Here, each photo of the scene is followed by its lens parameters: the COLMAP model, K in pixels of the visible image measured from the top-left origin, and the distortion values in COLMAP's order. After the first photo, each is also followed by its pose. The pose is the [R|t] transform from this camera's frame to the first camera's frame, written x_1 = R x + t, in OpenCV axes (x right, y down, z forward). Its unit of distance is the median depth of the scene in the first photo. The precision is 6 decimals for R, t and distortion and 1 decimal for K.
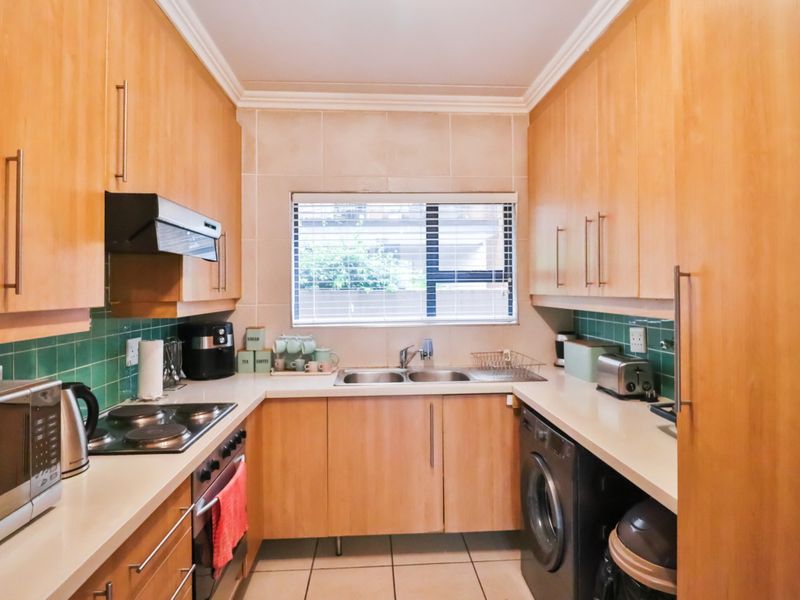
lens RADIAL K [[460.5, 0, 397.2], [0, 460.5, 286.0], [0, 0, 1]] dist [0.007336, -0.012393]
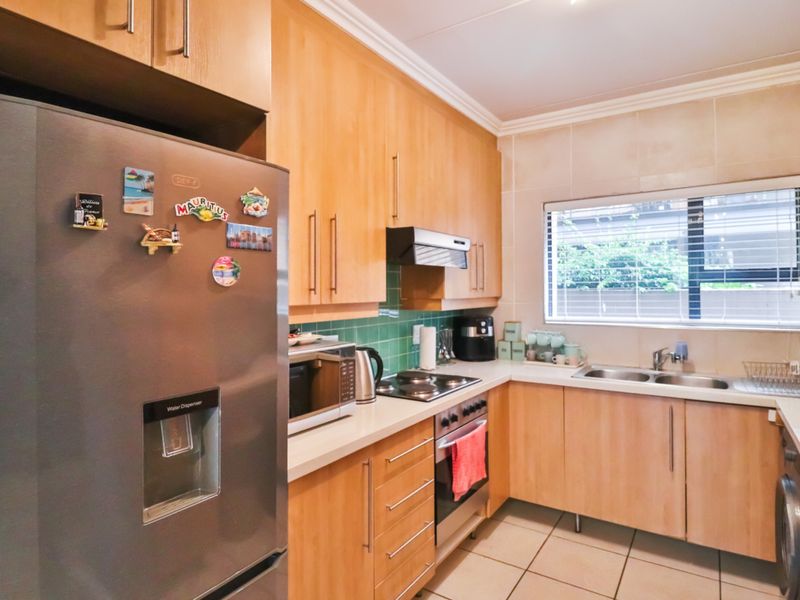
lens RADIAL K [[460.5, 0, 405.1], [0, 460.5, 287.3], [0, 0, 1]] dist [0.007336, -0.012393]
pose [[0.802677, 0.000023, -0.596414, 0.195078], [0.003679, 0.999981, 0.004990, -0.005894], [0.596403, -0.006200, 0.802661, -0.120215]]
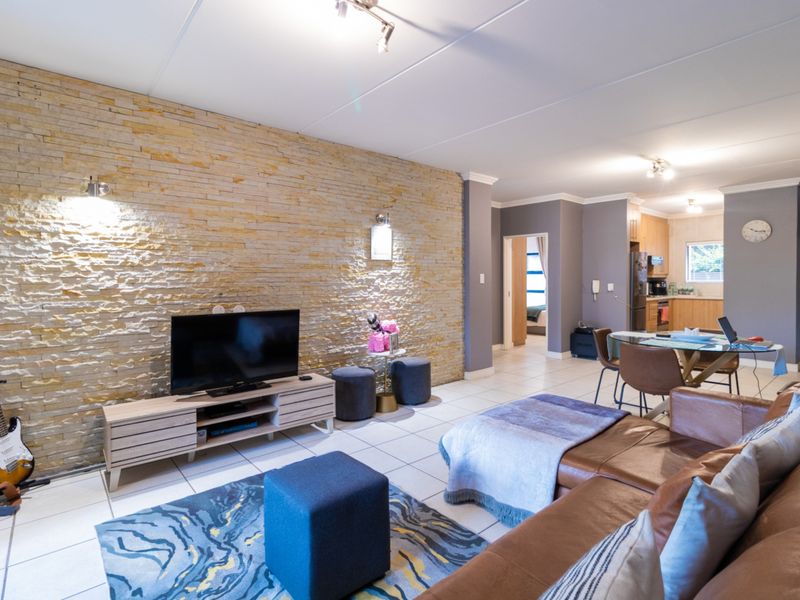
lens RADIAL K [[413.4, 0, 390.2], [0, 413.4, 287.5], [0, 0, 1]] dist [-0.004081, -0.003876]
pose [[0.588326, 0.018128, -0.808421, 1.090099], [0.010586, 0.999490, 0.030116, 0.012688], [0.808554, -0.026276, 0.587834, -2.934052]]
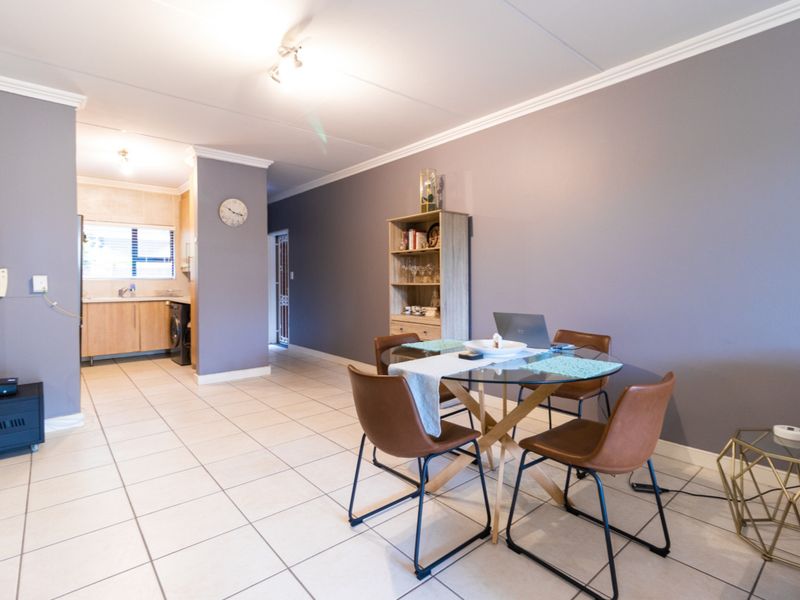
lens RADIAL K [[413.4, 0, 408.7], [0, 413.4, 286.9], [0, 0, 1]] dist [-0.004081, -0.003876]
pose [[0.787111, -0.005188, 0.616789, -0.147077], [-0.007796, 0.999801, 0.018358, 0.086438], [-0.616762, -0.019258, 0.786914, -1.837596]]
